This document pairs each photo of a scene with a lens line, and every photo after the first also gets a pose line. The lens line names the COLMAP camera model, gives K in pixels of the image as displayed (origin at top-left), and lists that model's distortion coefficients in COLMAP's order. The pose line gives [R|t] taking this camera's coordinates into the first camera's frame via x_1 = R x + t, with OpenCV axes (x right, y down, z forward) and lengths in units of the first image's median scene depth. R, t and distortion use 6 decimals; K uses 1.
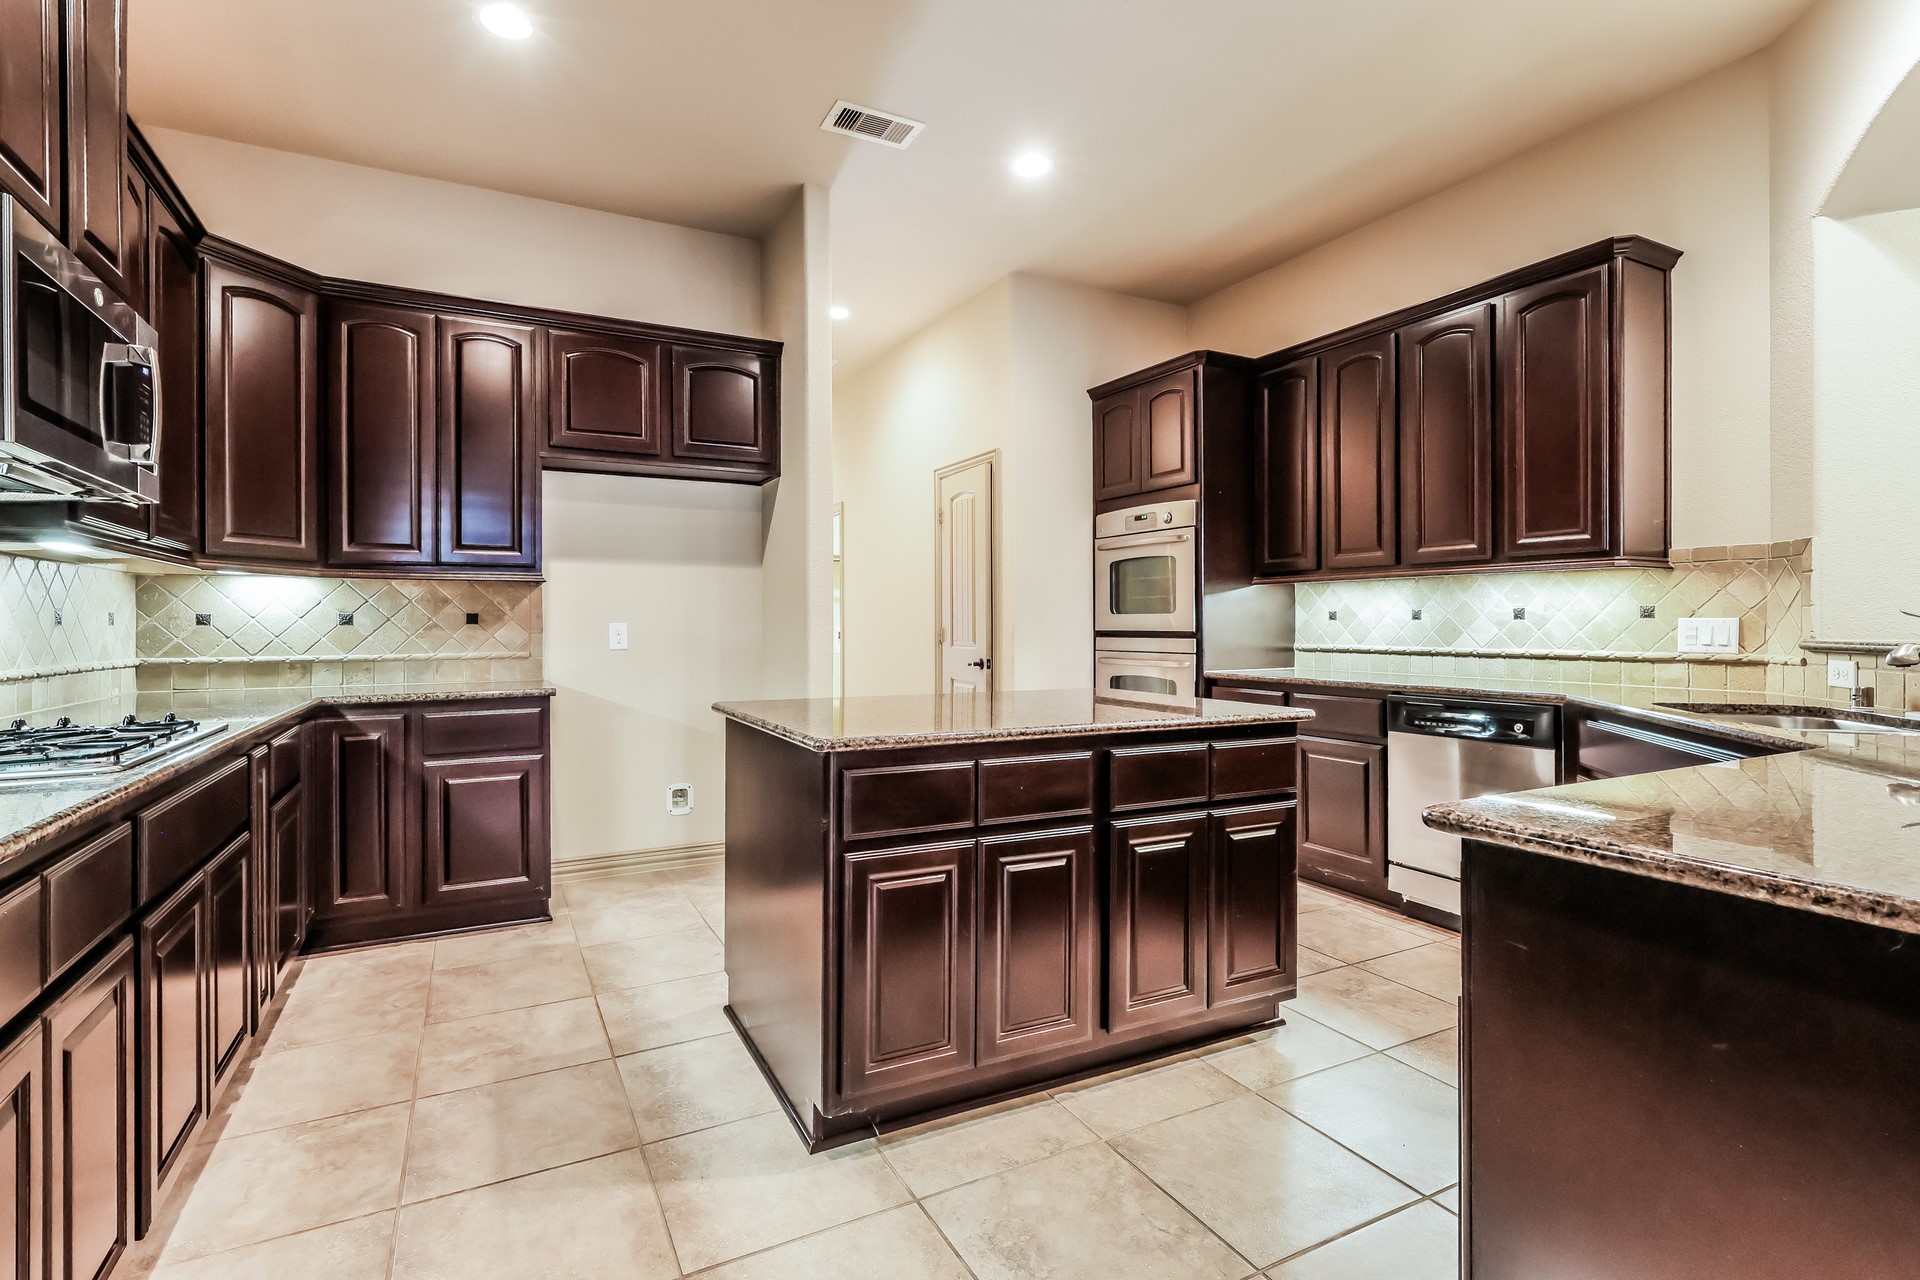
lens RADIAL K [[904.6, 0, 959.3], [0, 904.6, 628.3], [0, 0, 1]] dist [0.002432, -0.001036]
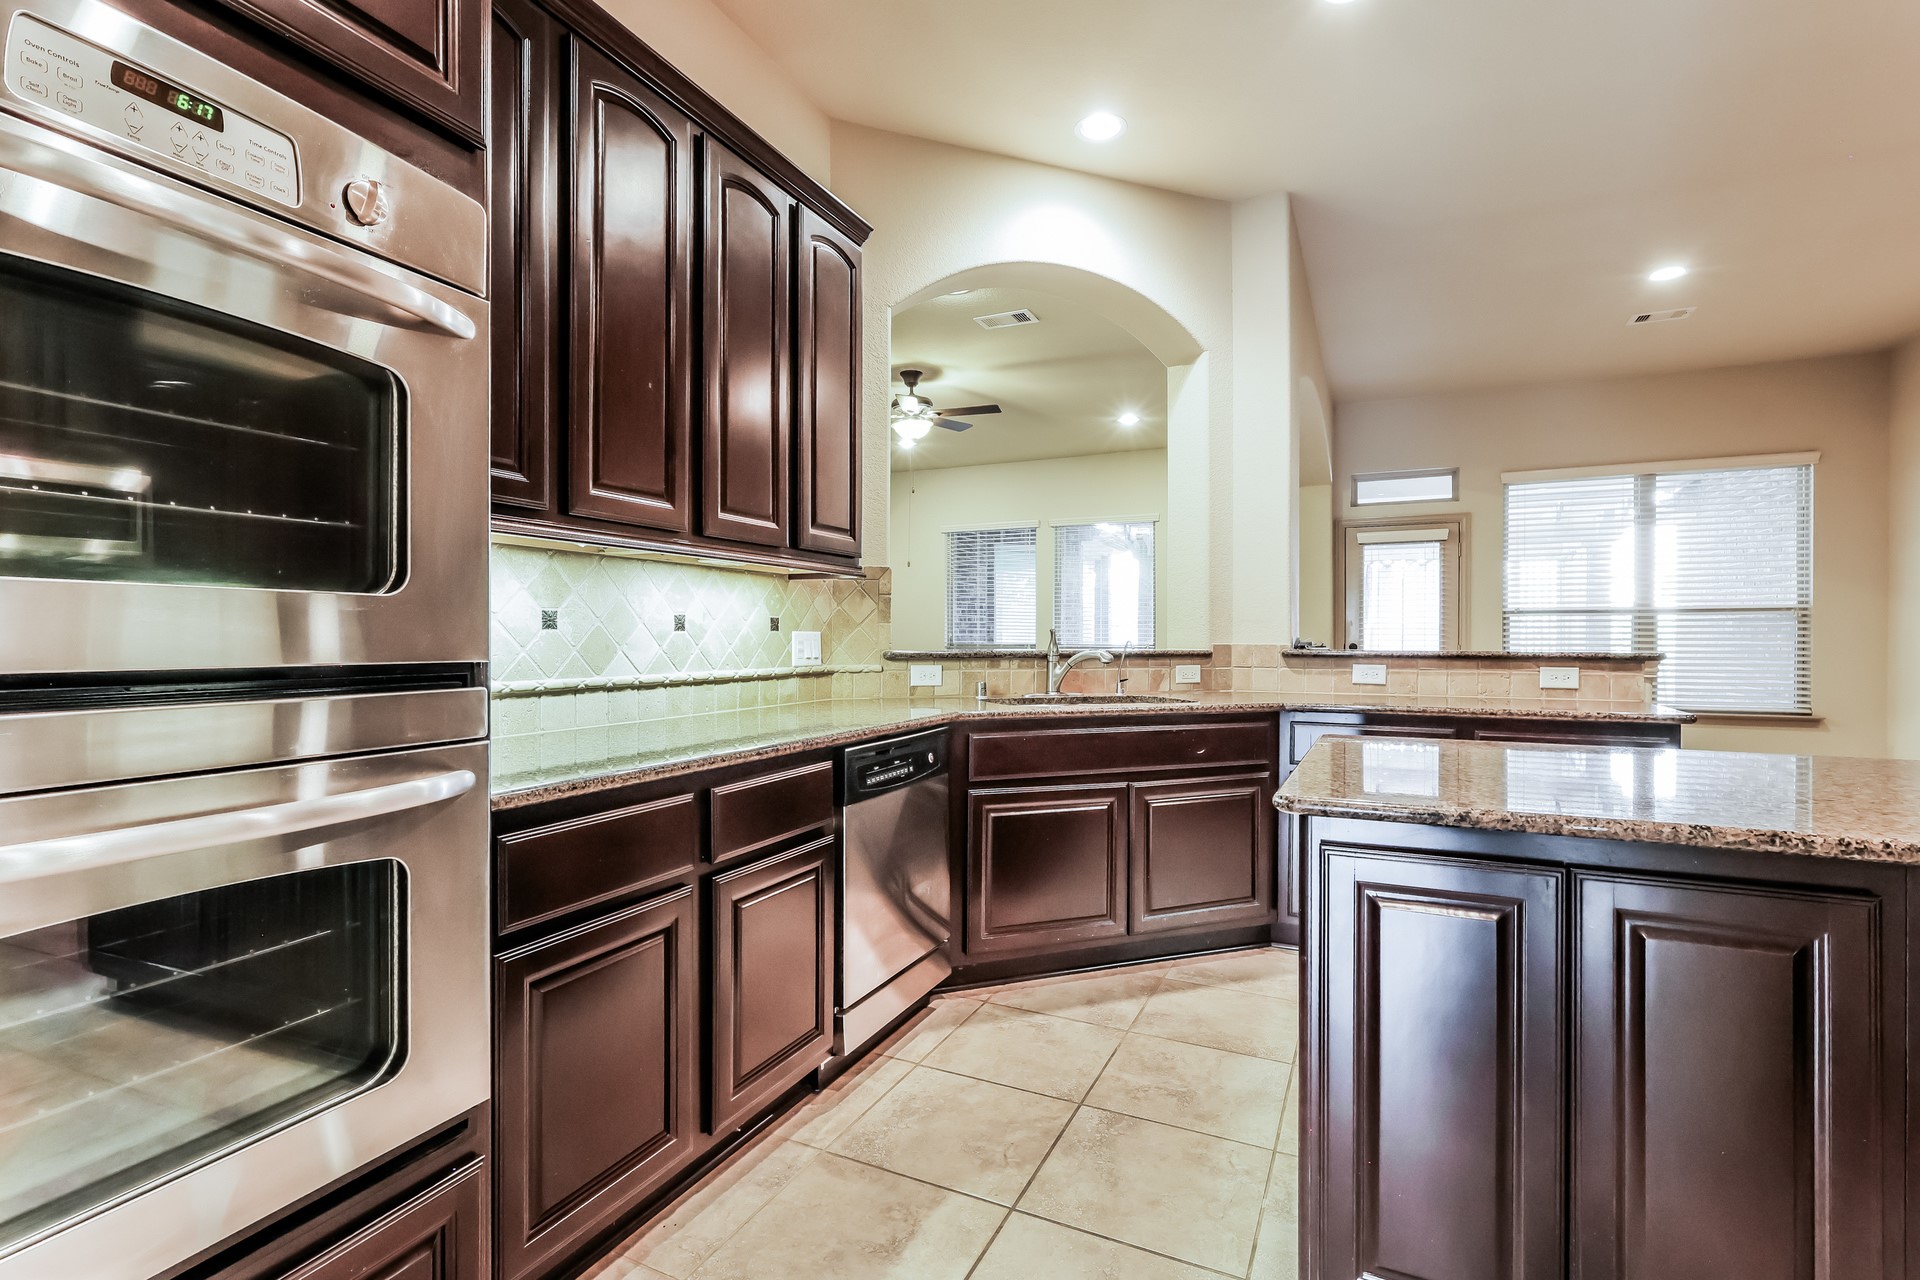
lens RADIAL K [[904.6, 0, 952.8], [0, 904.6, 644.8], [0, 0, 1]] dist [0.002432, -0.001036]
pose [[-0.590801, -0.006563, 0.806791, -0.079804], [0.003324, 0.999939, 0.010569, -0.005864], [-0.806811, 0.008926, -0.590743, 1.293633]]
